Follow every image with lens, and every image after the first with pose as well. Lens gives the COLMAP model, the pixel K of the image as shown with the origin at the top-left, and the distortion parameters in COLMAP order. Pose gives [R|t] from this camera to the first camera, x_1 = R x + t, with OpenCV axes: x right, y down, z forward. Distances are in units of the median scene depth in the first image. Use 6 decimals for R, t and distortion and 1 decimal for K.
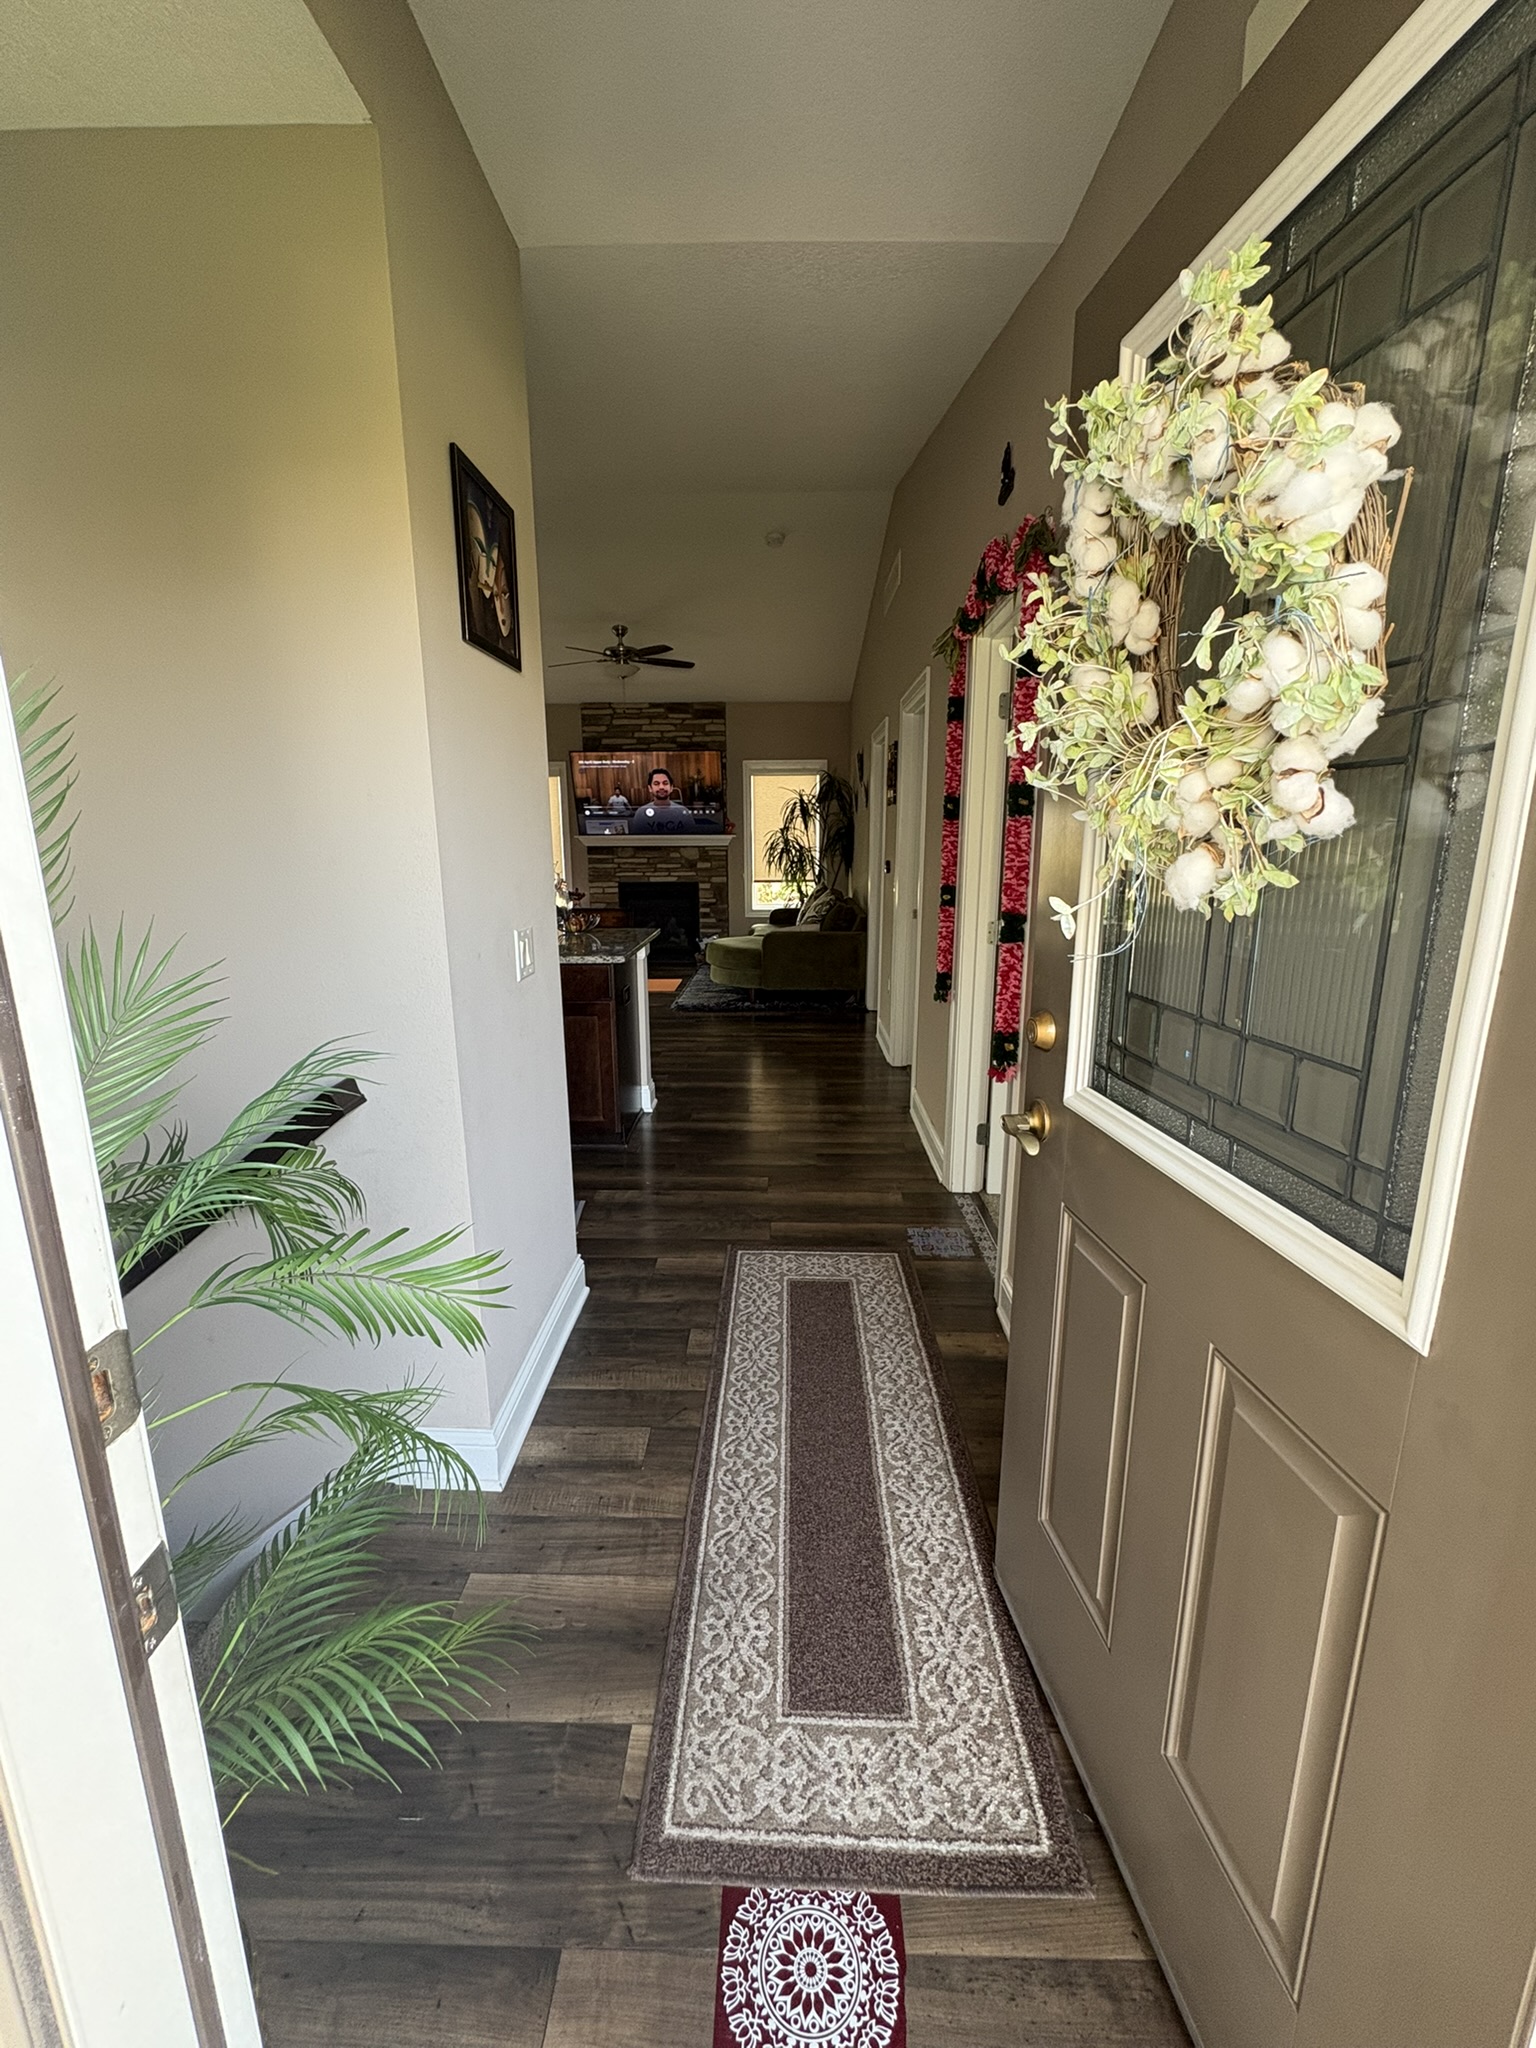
lens RADIAL K [[836.5, 0, 767.6], [0, 836.5, 1015.9], [0, 0, 1]] dist [0.000738, 0.000106]
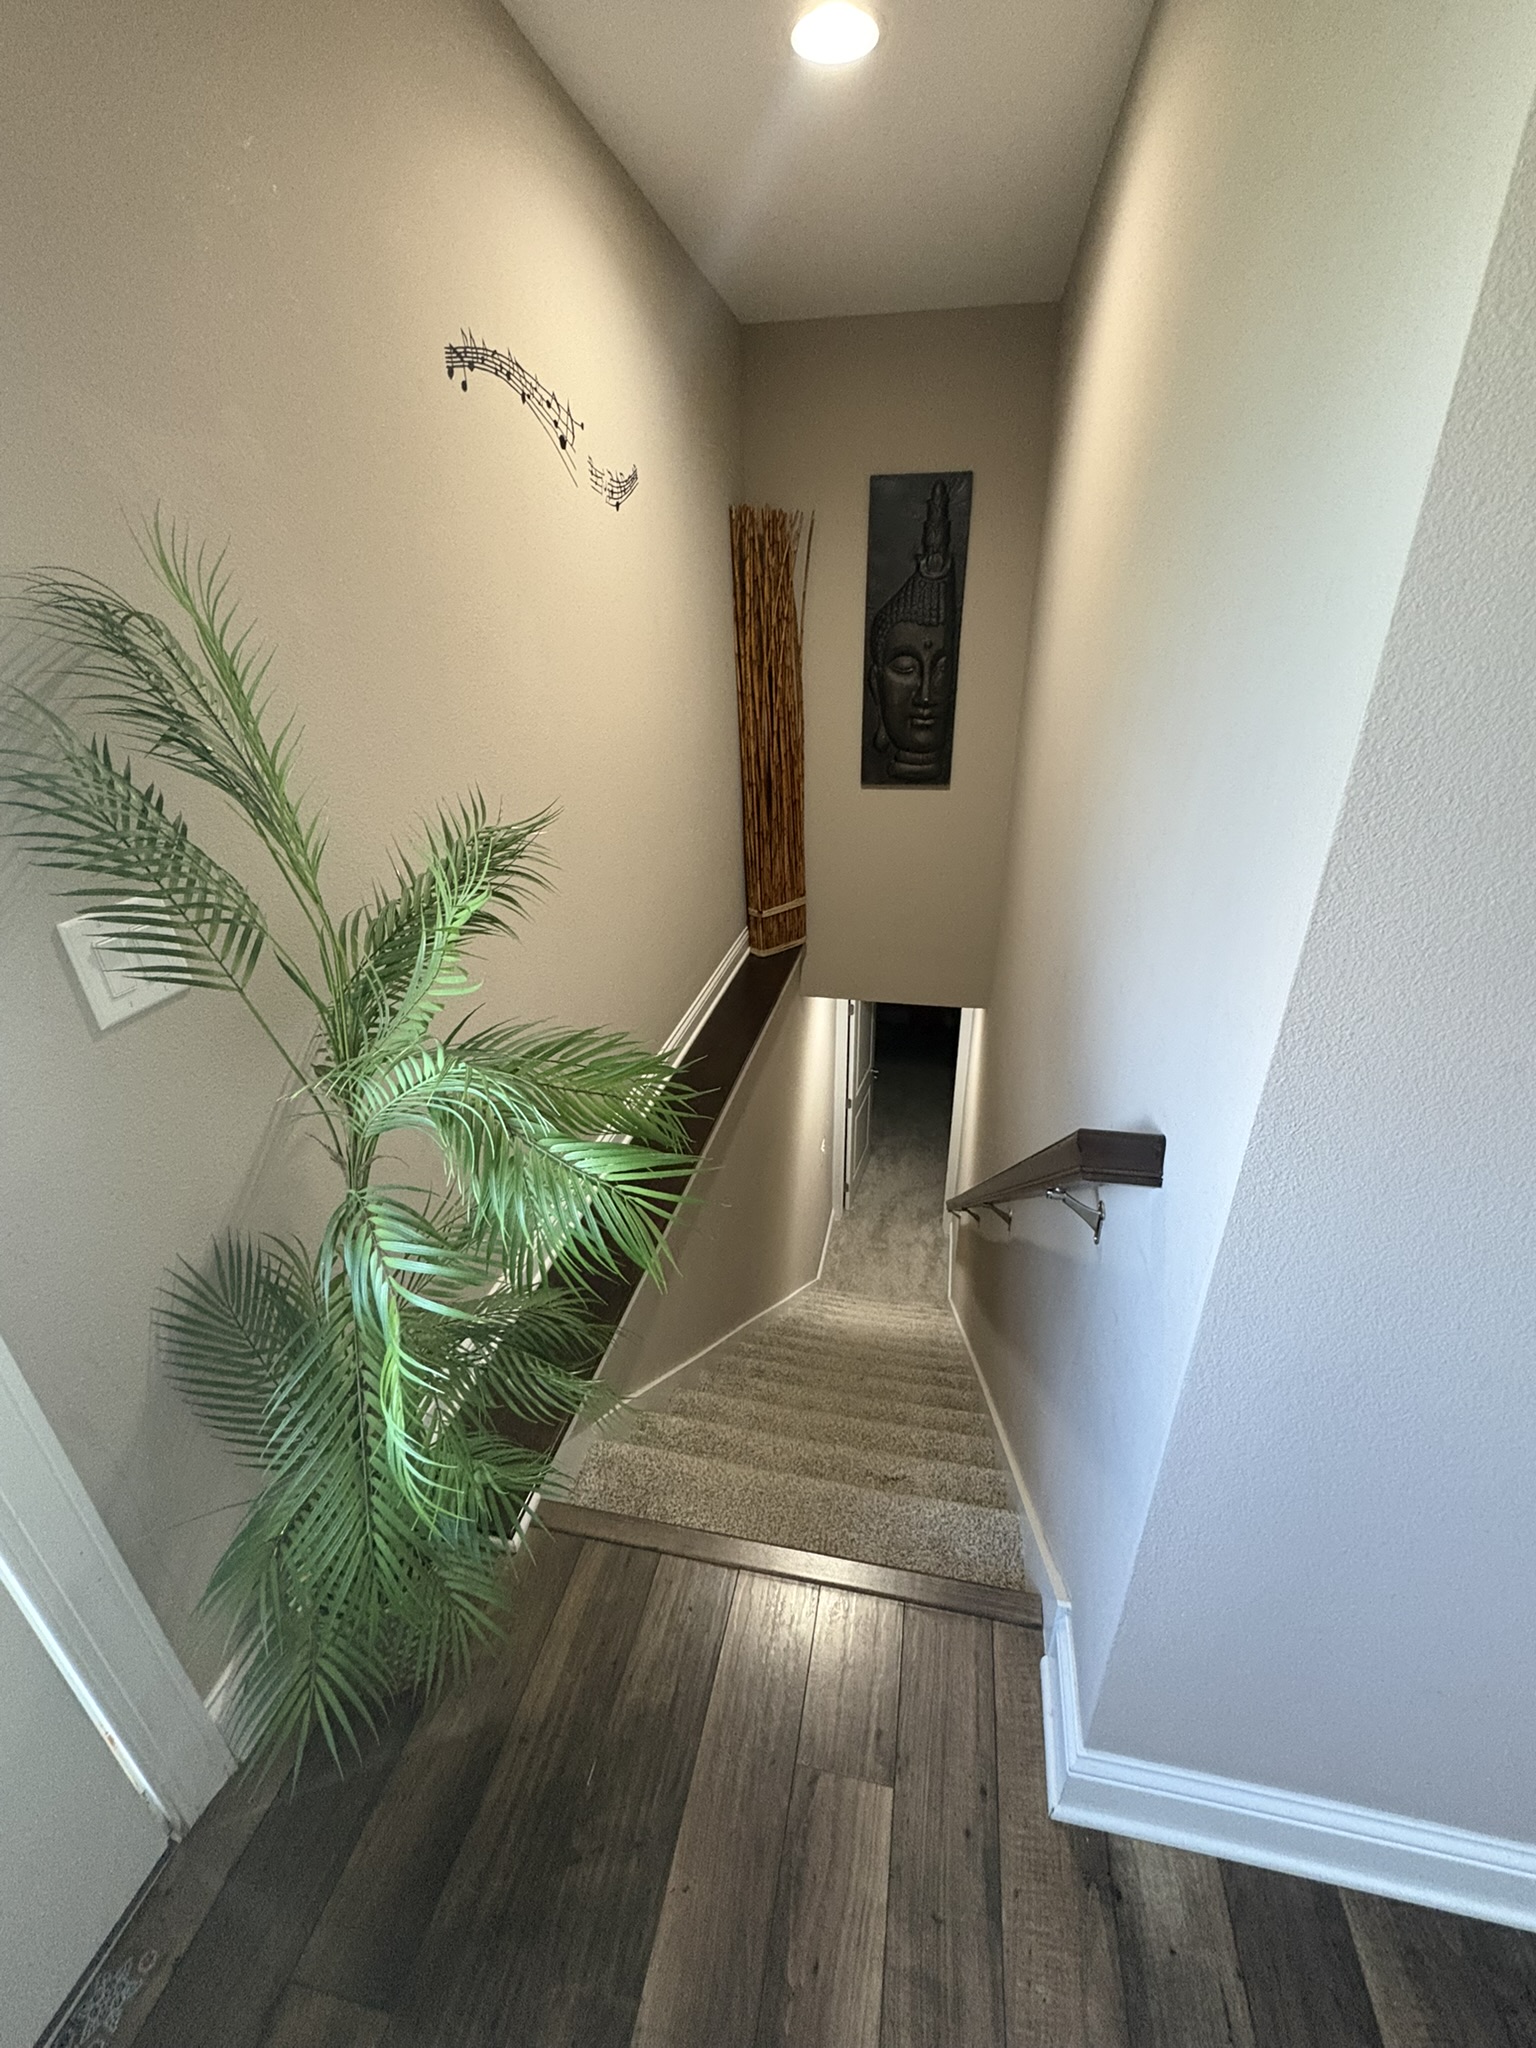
lens RADIAL K [[836.5, 0, 772.7], [0, 836.5, 1022.1], [0, 0, 1]] dist [0.000738, 0.000106]
pose [[-0.176335, 0.428450, -0.886192, 0.014501], [-0.204611, 0.864680, 0.458763, -0.175152], [0.962830, 0.262220, -0.064807, 0.666474]]
